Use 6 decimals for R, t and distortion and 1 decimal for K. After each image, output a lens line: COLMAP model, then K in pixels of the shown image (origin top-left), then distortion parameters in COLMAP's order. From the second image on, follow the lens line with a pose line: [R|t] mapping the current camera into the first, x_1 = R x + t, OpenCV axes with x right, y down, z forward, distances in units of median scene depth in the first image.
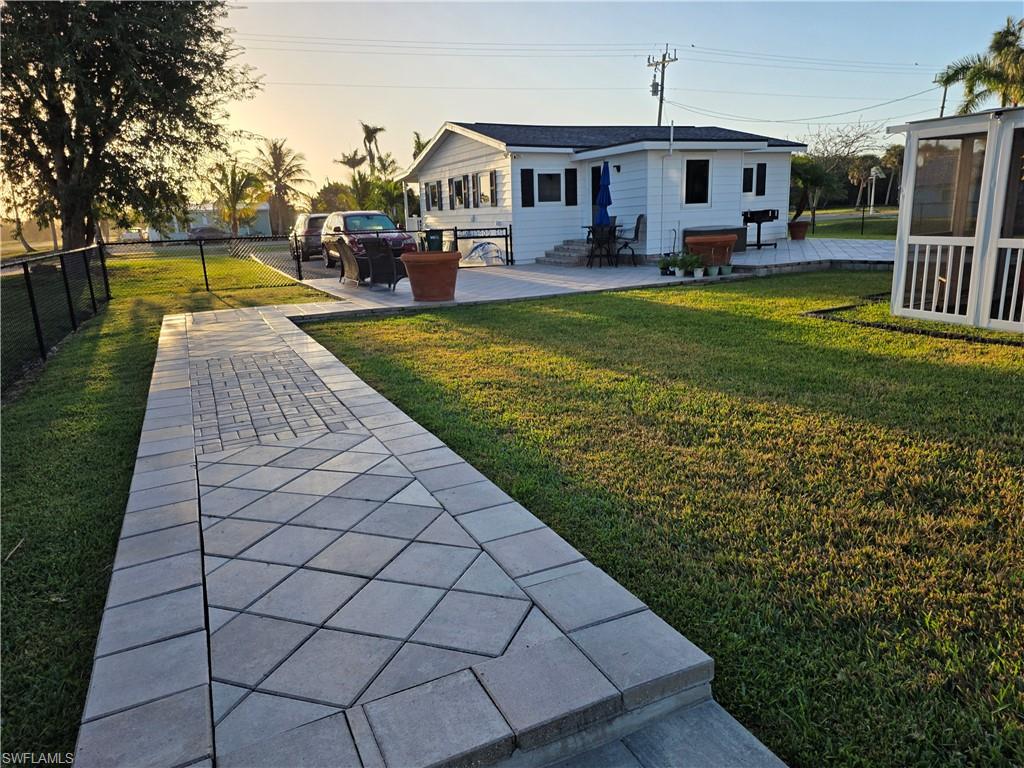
lens RADIAL K [[685.4, 0, 514.6], [0, 685.4, 376.3], [0, 0, 1]] dist [0.082865, -0.073148]
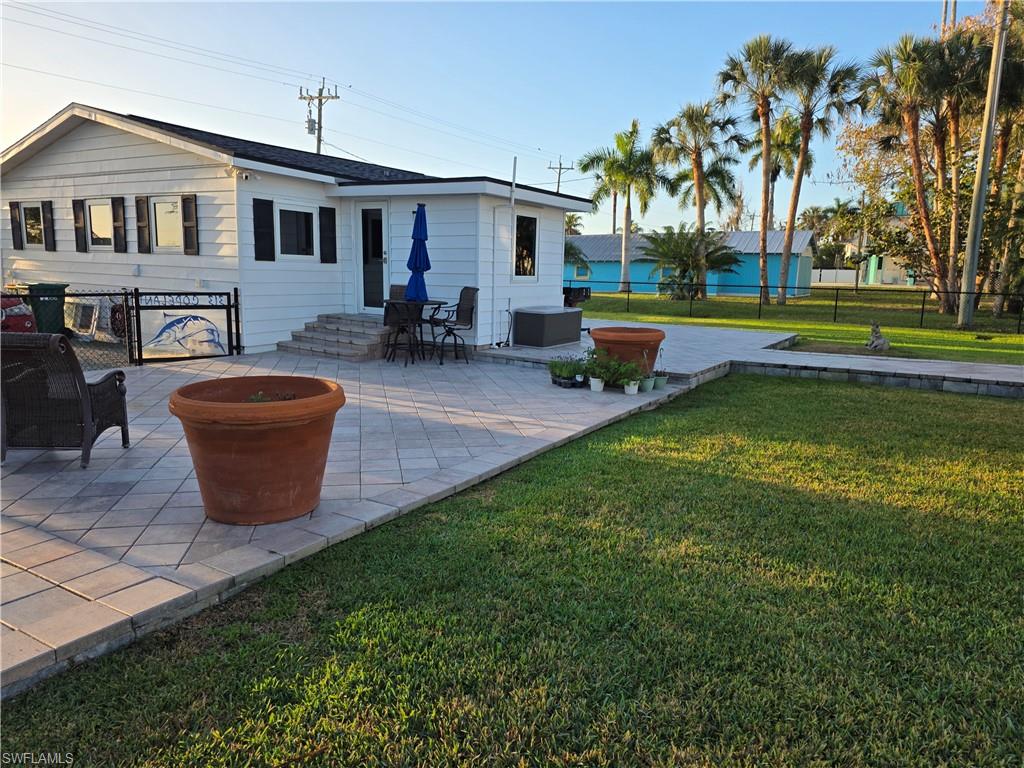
lens RADIAL K [[685.4, 0, 520.2], [0, 685.4, 380.1], [0, 0, 1]] dist [0.082865, -0.073148]
pose [[0.836516, -0.029366, 0.547155, -0.129474], [0.067027, 0.996548, -0.048988, -0.095461], [-0.543827, 0.077654, 0.835597, 0.372179]]
